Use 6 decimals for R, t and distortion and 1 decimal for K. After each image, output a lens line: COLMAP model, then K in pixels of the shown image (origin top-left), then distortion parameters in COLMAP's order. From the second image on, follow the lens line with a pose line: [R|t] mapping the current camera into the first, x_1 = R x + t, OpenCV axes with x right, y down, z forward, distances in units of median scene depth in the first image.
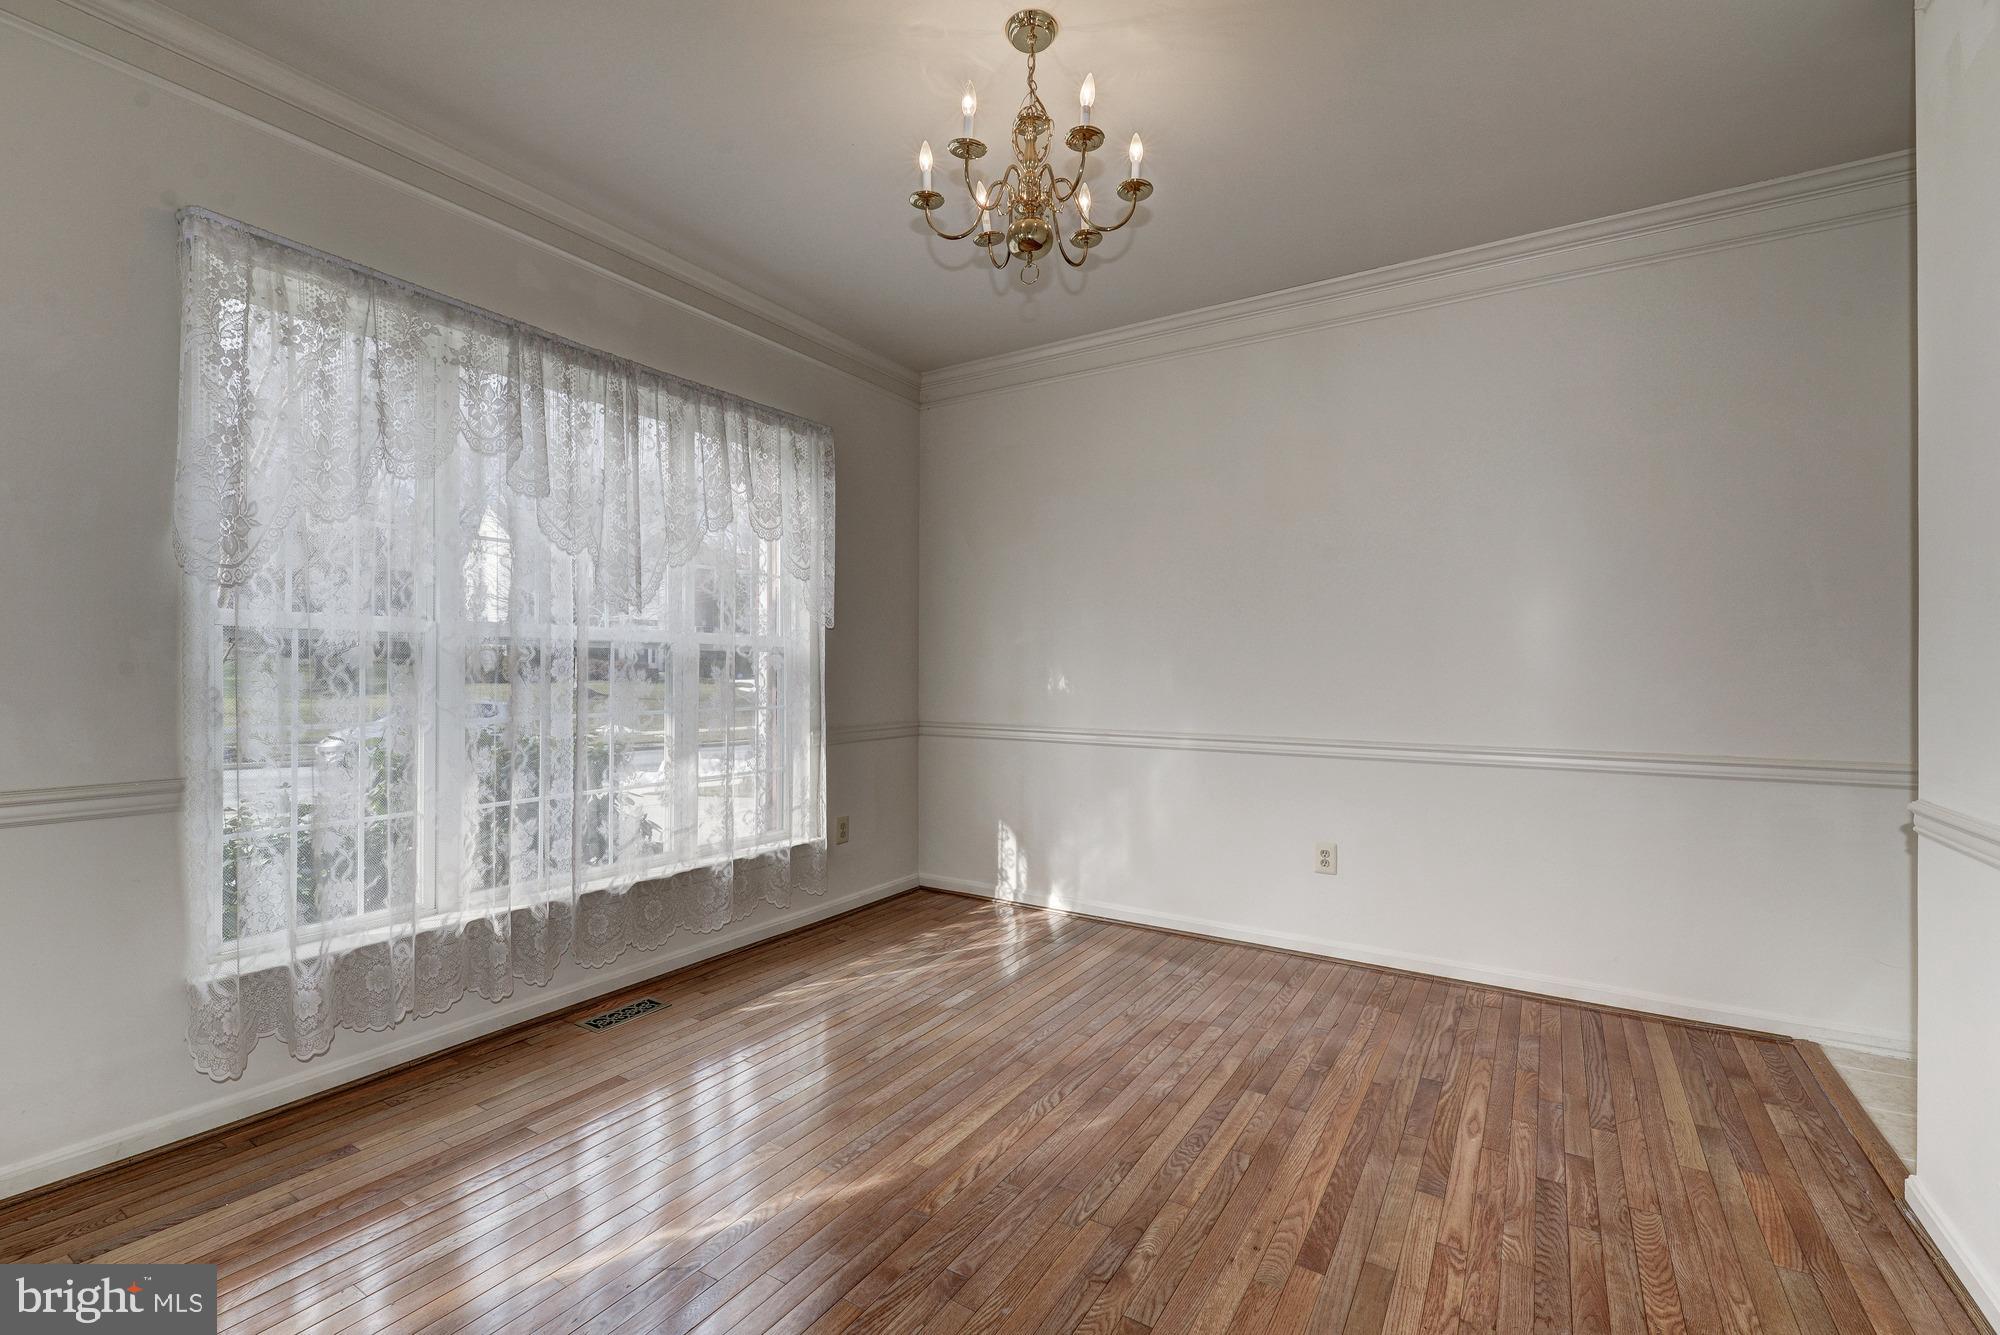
lens RADIAL K [[865.2, 0, 997.7], [0, 865.2, 676.6], [0, 0, 1]] dist [0.014073, -0.000536]
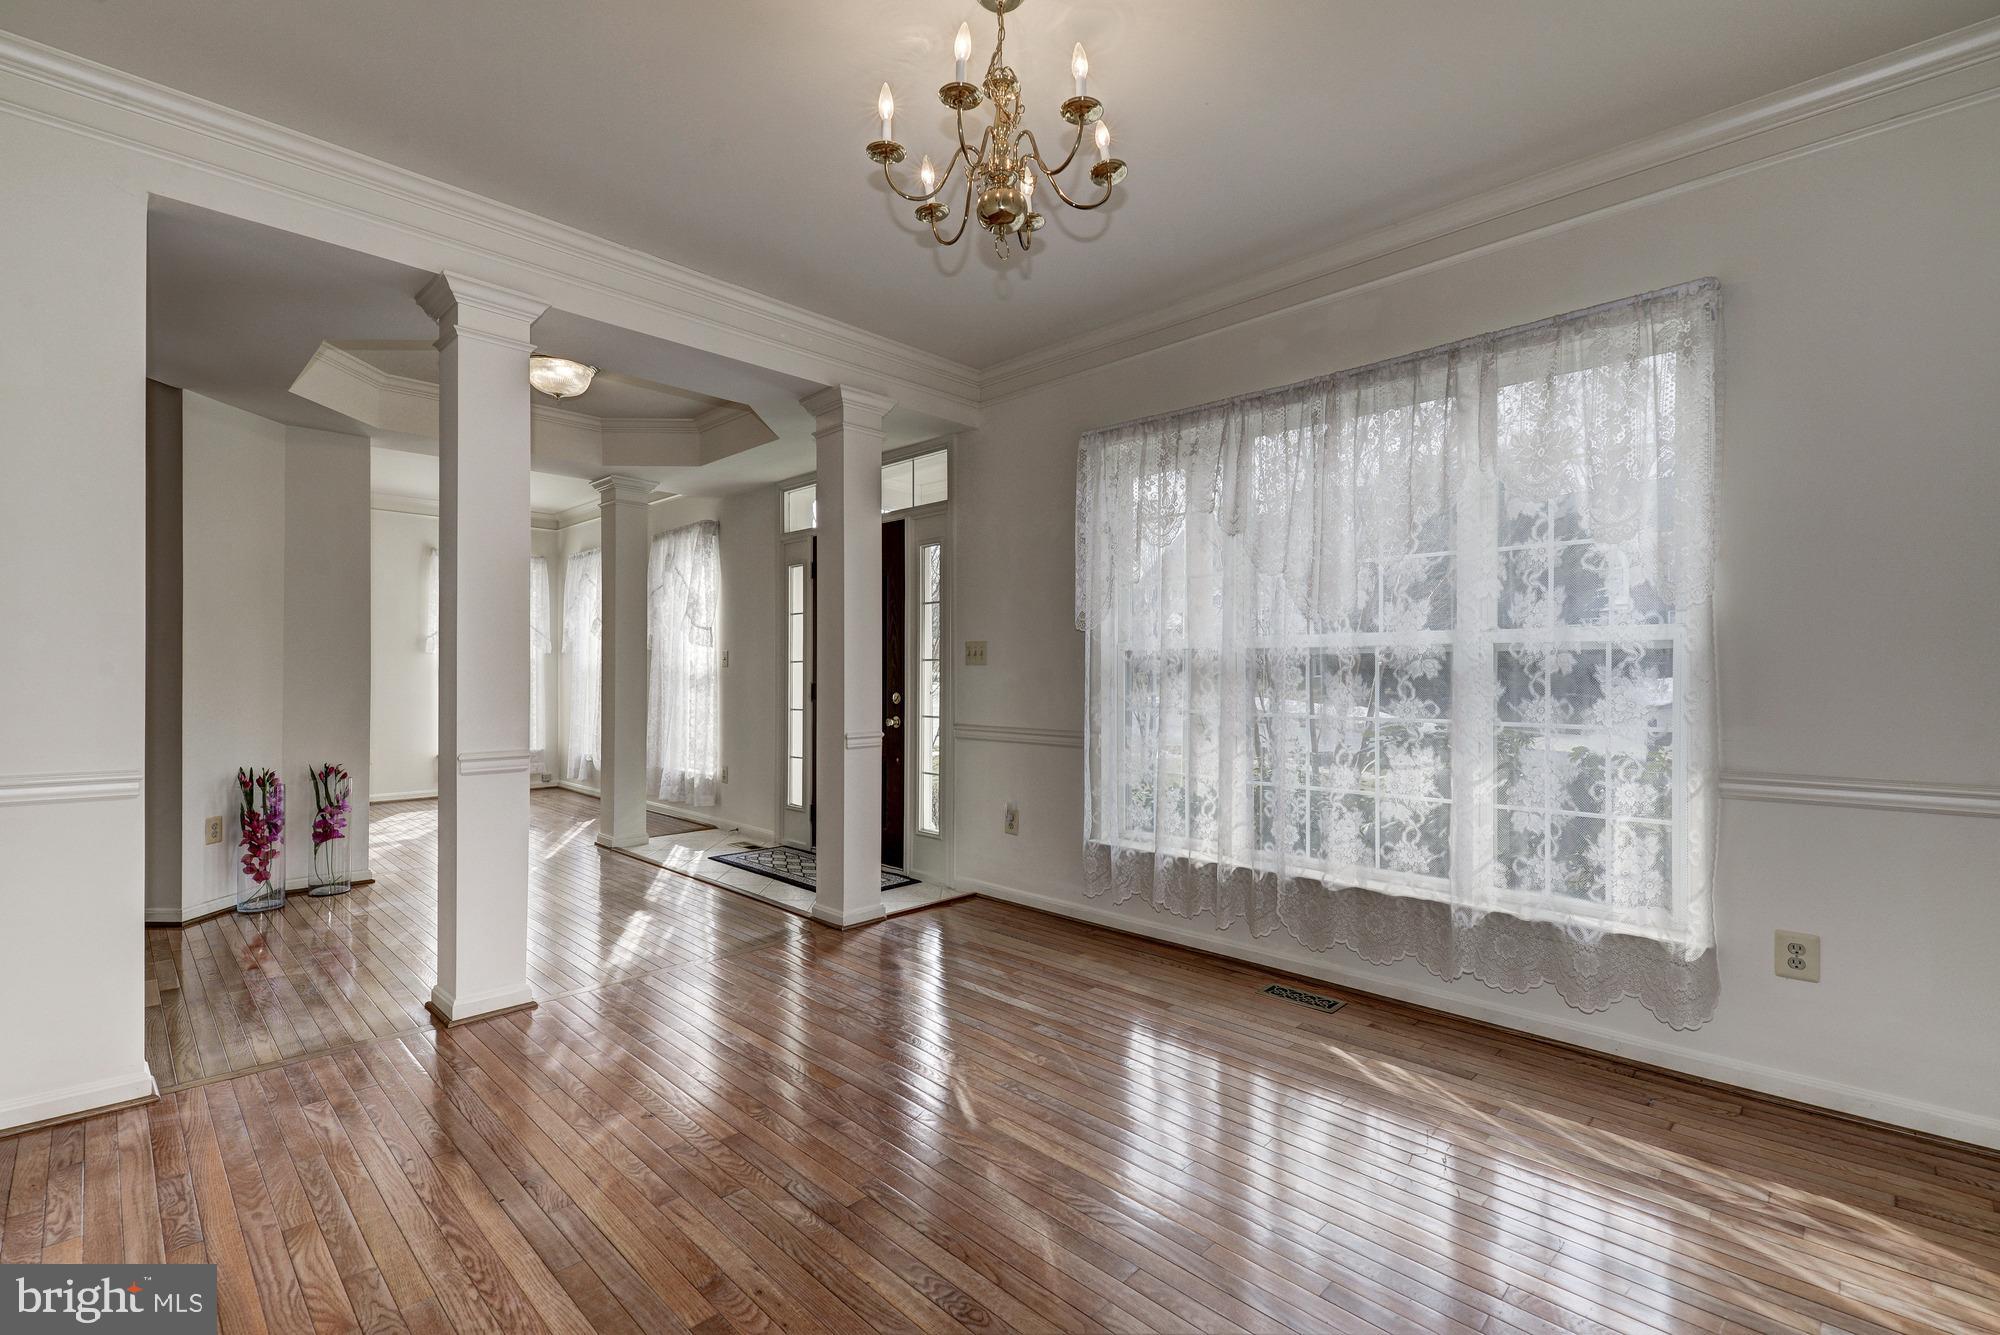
lens RADIAL K [[865.2, 0, 997.7], [0, 865.2, 676.6], [0, 0, 1]] dist [0.014073, -0.000536]
pose [[-0.205390, -0.003281, -0.978675, 0.604991], [-0.007758, 0.999968, -0.001724, 0.000695], [0.978650, 0.007239, -0.205409, 0.752077]]
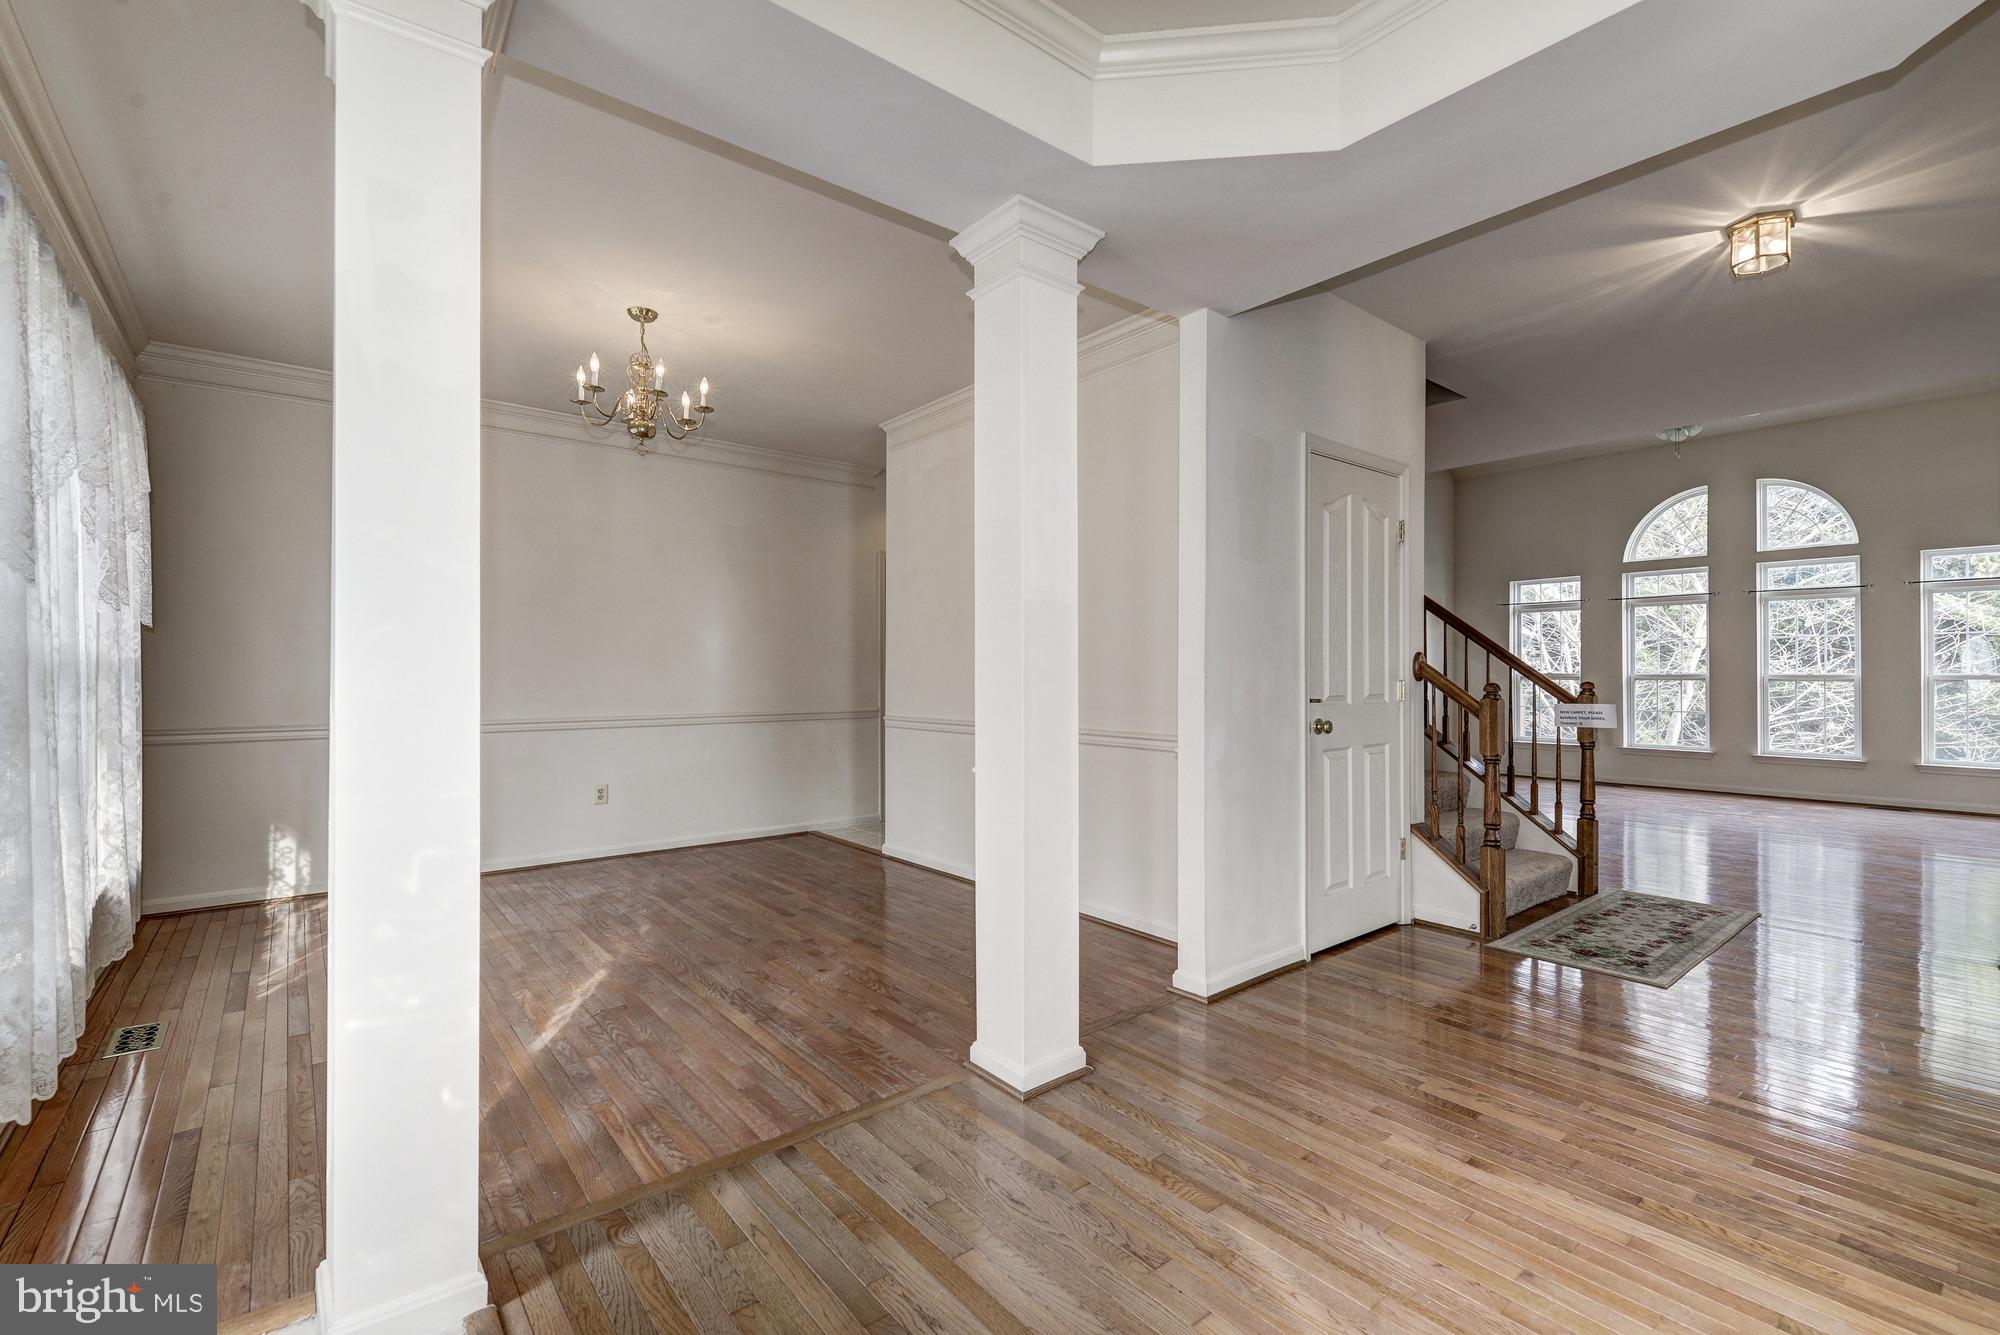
lens RADIAL K [[865.2, 0, 997.7], [0, 865.2, 676.6], [0, 0, 1]] dist [0.014073, -0.000536]
pose [[0.311456, -0.005663, 0.950244, -0.904102], [0.008508, 0.999959, 0.003171, 0.000956], [-0.950223, 0.007096, 0.311491, -0.160790]]
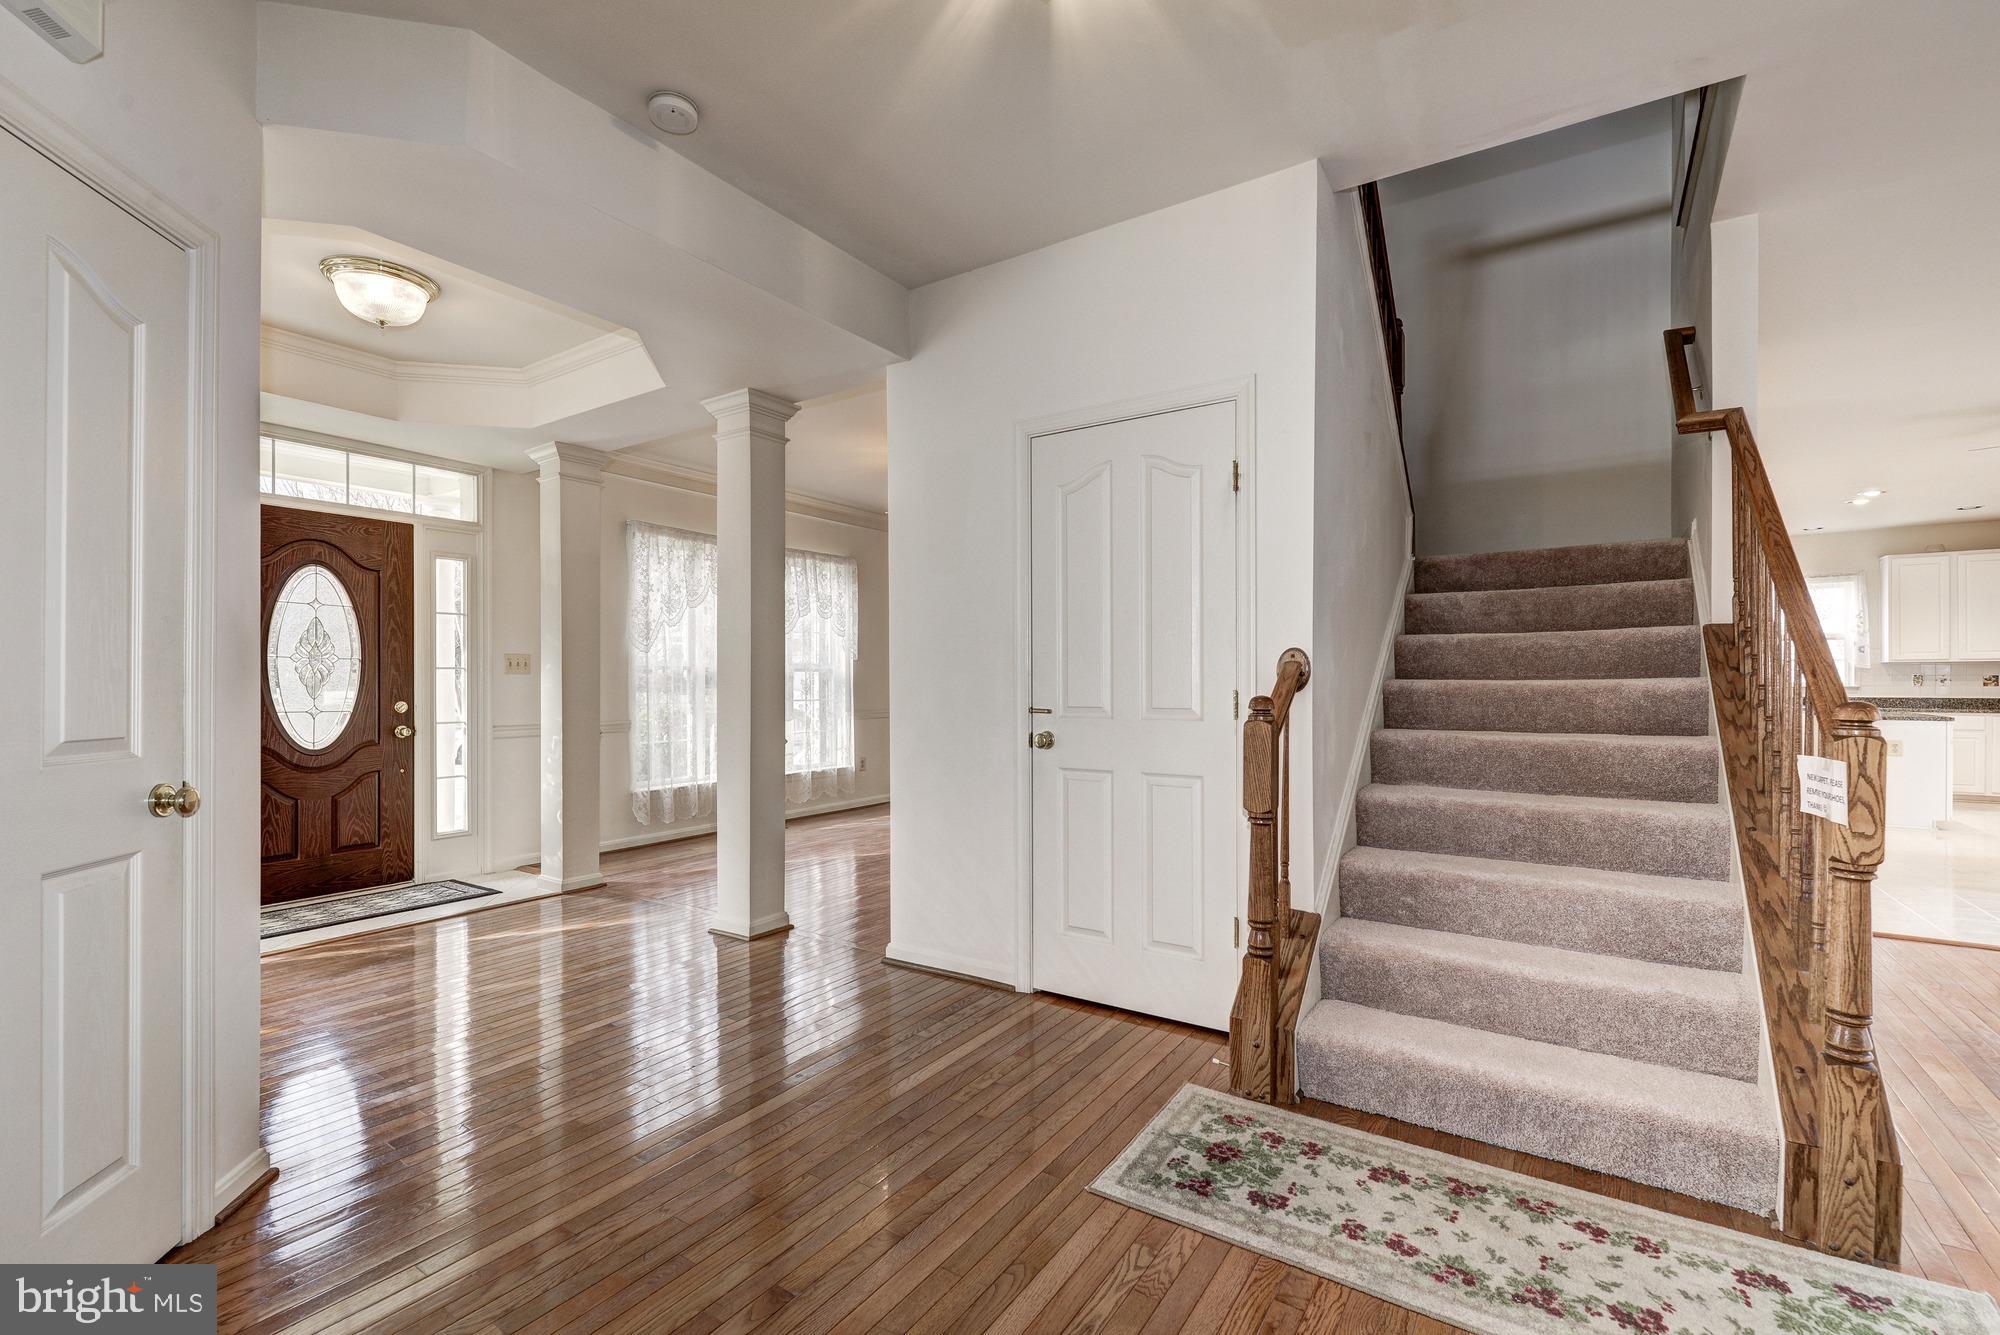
lens RADIAL K [[880.6, 0, 998.5], [0, 880.6, 679.9], [0, 0, 1]] dist [-0.001436, -0.000158]
pose [[0.999758, -0.007126, -0.020815, 0.203215], [0.006919, 0.999926, -0.010021, 0.012605], [0.020885, 0.009875, 0.999733, -1.168663]]
